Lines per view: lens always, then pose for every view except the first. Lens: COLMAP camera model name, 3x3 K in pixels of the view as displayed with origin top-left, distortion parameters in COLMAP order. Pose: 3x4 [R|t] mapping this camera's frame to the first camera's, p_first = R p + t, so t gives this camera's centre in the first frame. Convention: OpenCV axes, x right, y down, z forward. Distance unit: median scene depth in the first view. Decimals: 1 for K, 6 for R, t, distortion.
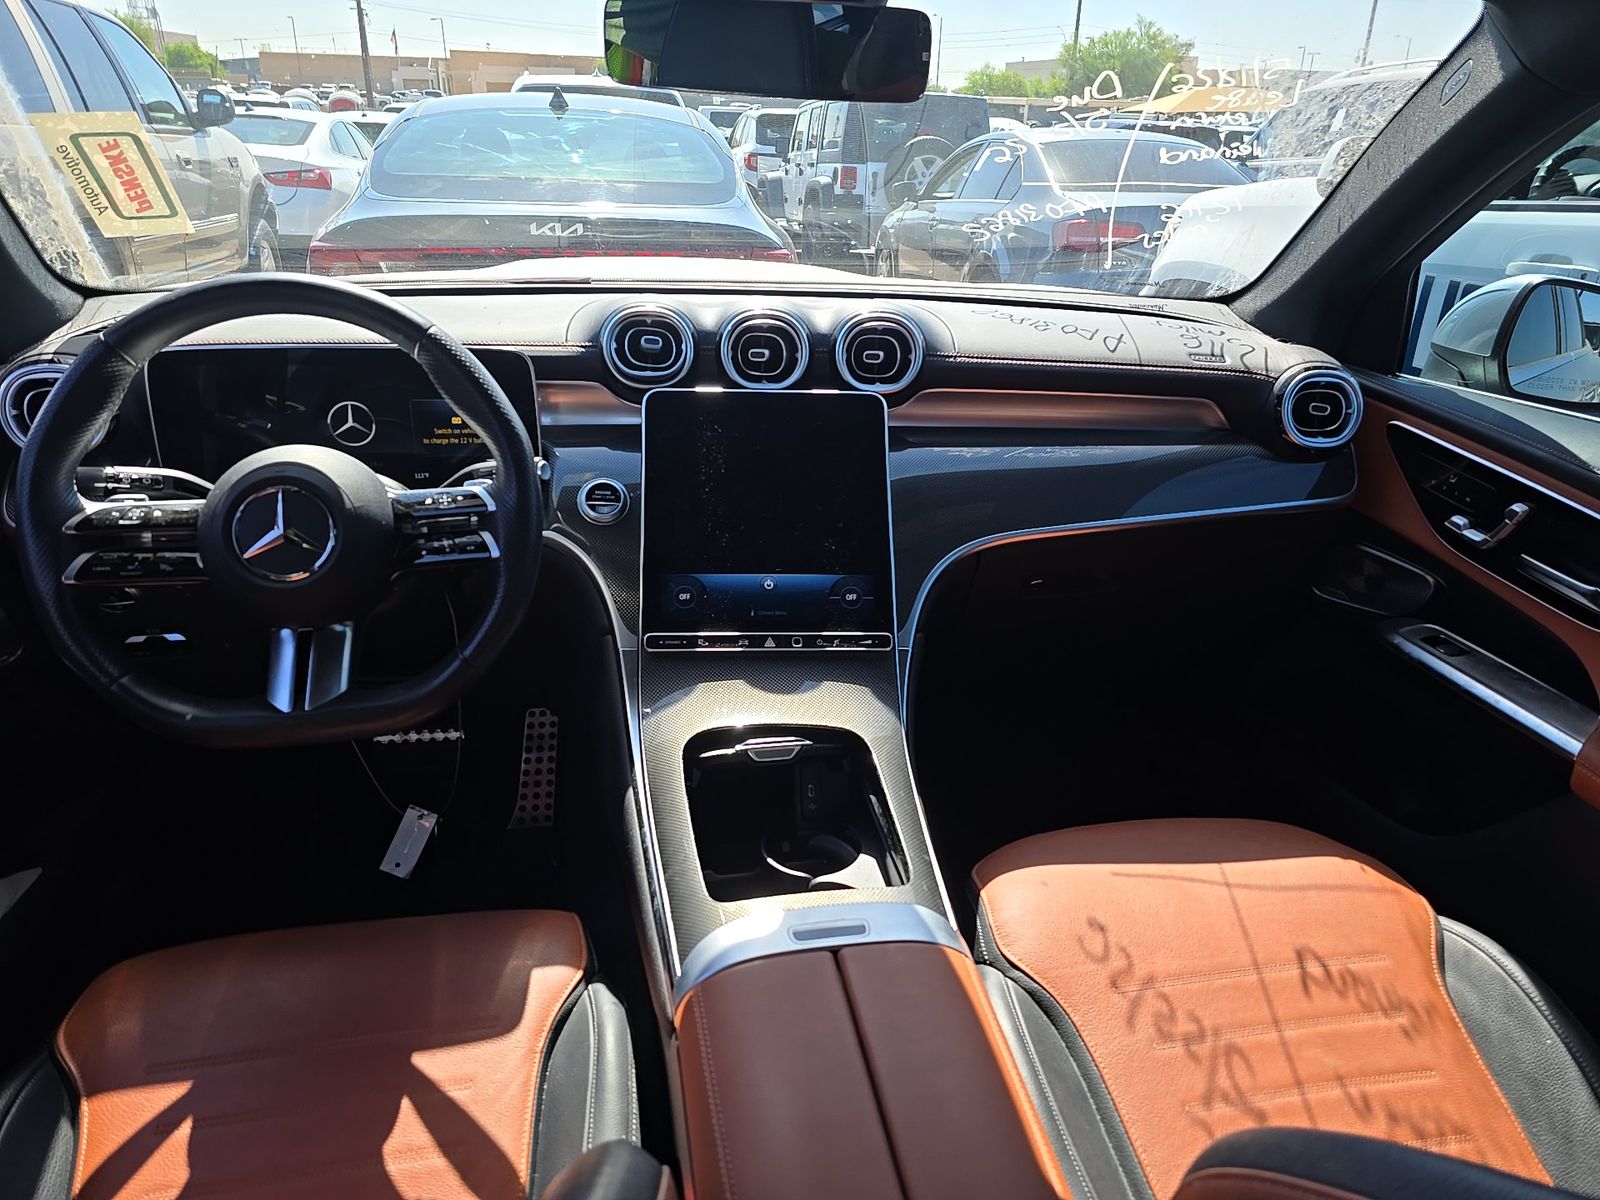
lens RADIAL K [[1038.9, 0, 800.0], [0, 1038.9, 600.0], [0, 0, 1]] dist [0.077793, -0.095736]
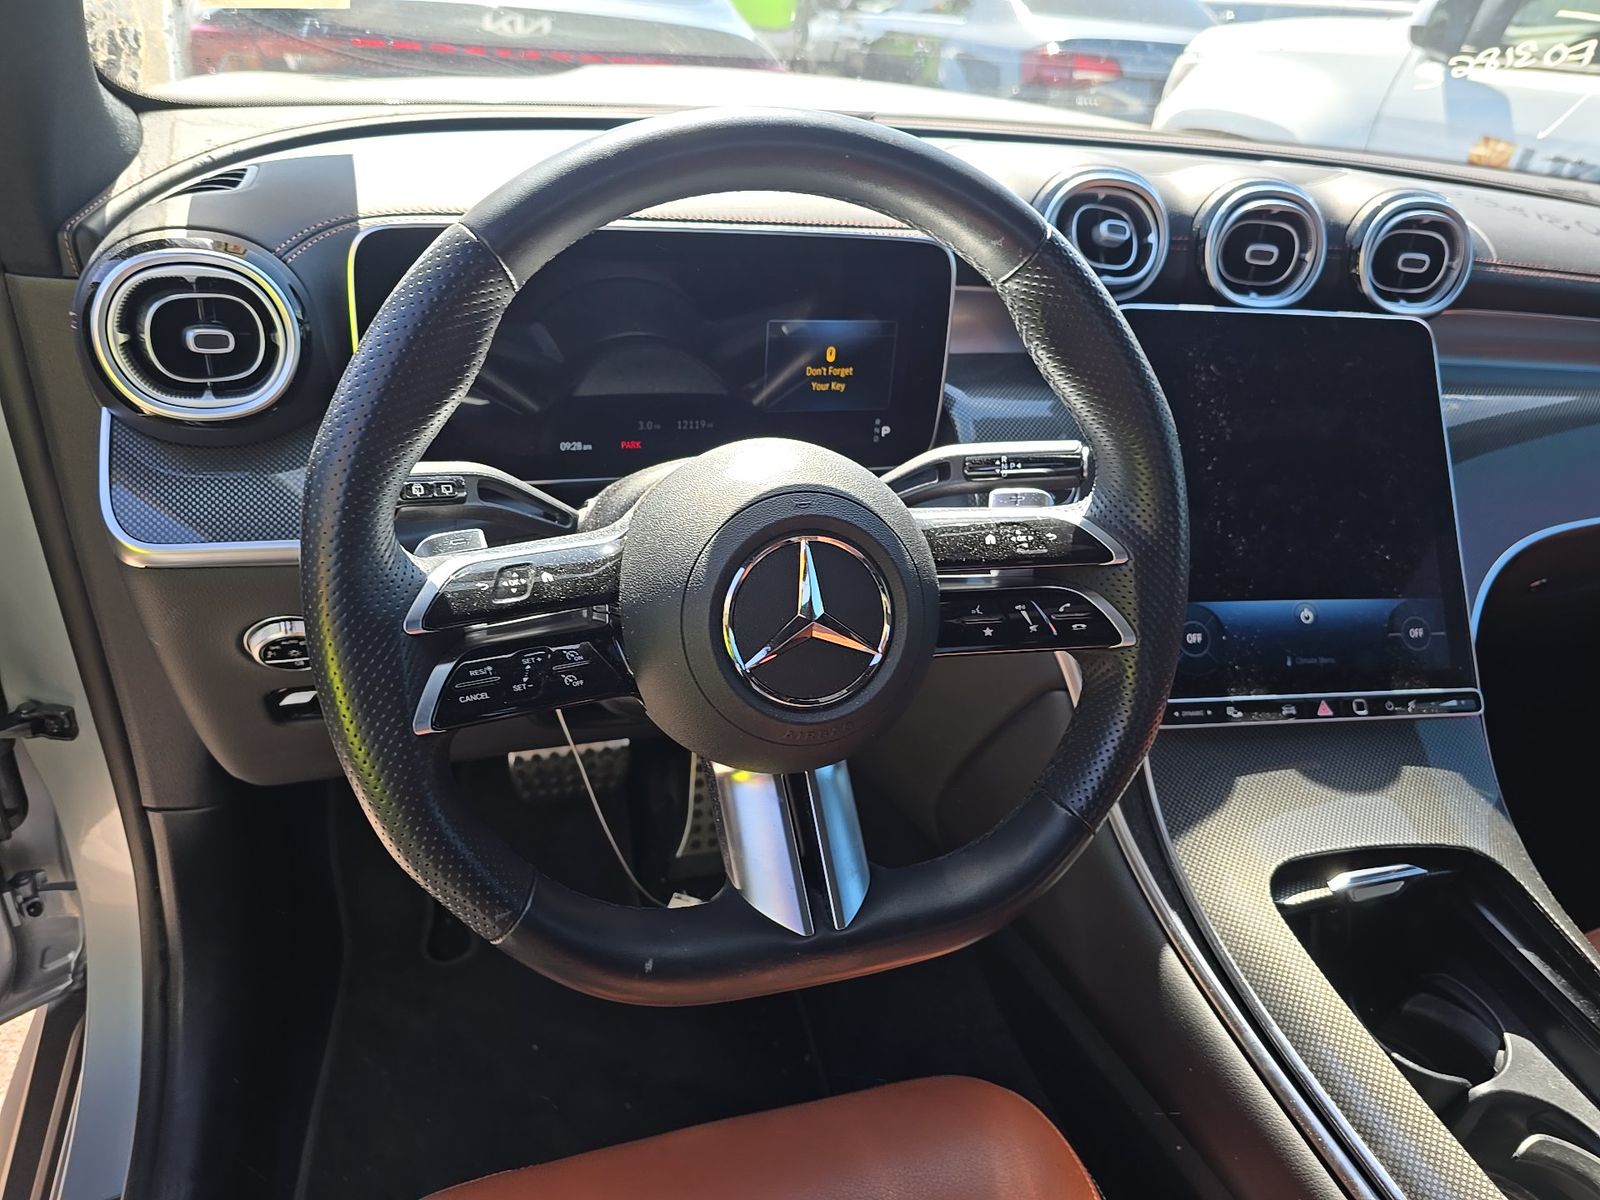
lens RADIAL K [[1103.9, 0, 802.6], [0, 1103.9, 580.3], [0, 0, 1]] dist [-0.003341, -0.004619]
pose [[0.991368, -0.003631, 0.131058, -0.468493], [-0.011436, 0.993411, 0.114034, -0.121637], [-0.130608, -0.114548, 0.984794, 0.375244]]
